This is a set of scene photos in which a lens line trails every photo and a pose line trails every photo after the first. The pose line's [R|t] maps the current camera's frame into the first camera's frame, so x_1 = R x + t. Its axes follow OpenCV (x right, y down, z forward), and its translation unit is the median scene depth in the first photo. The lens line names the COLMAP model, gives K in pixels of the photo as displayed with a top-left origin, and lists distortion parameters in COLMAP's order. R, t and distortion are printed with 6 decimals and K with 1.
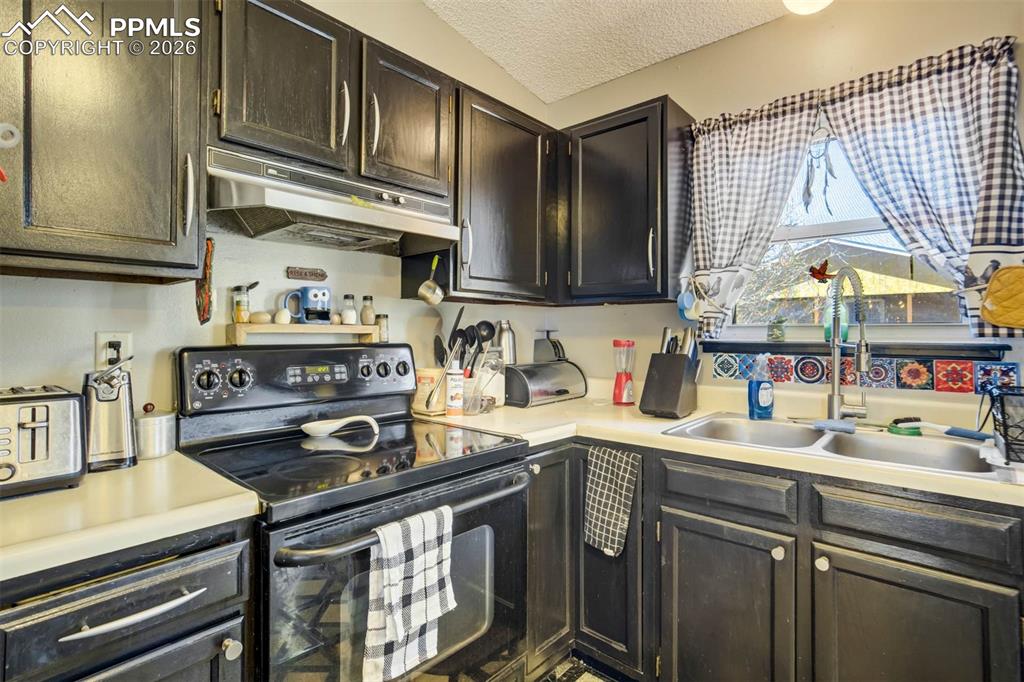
lens RADIAL K [[480.2, 0, 513.0], [0, 480.2, 338.2], [0, 0, 1]] dist [-0.034287, 0.019020]
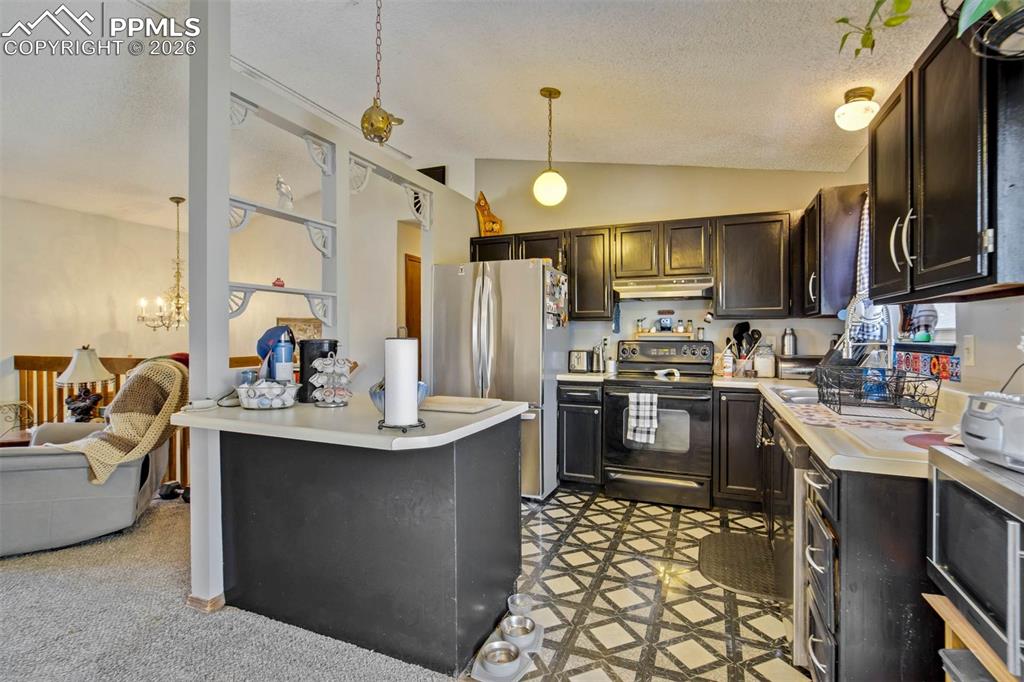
lens RADIAL K [[480.2, 0, 513.0], [0, 480.2, 338.2], [0, 0, 1]] dist [-0.034287, 0.019020]
pose [[0.333970, 0.009413, -0.942537, 2.217992], [-0.007160, 0.999947, 0.007450, -0.016046], [0.942557, 0.004260, 0.334019, -0.794203]]
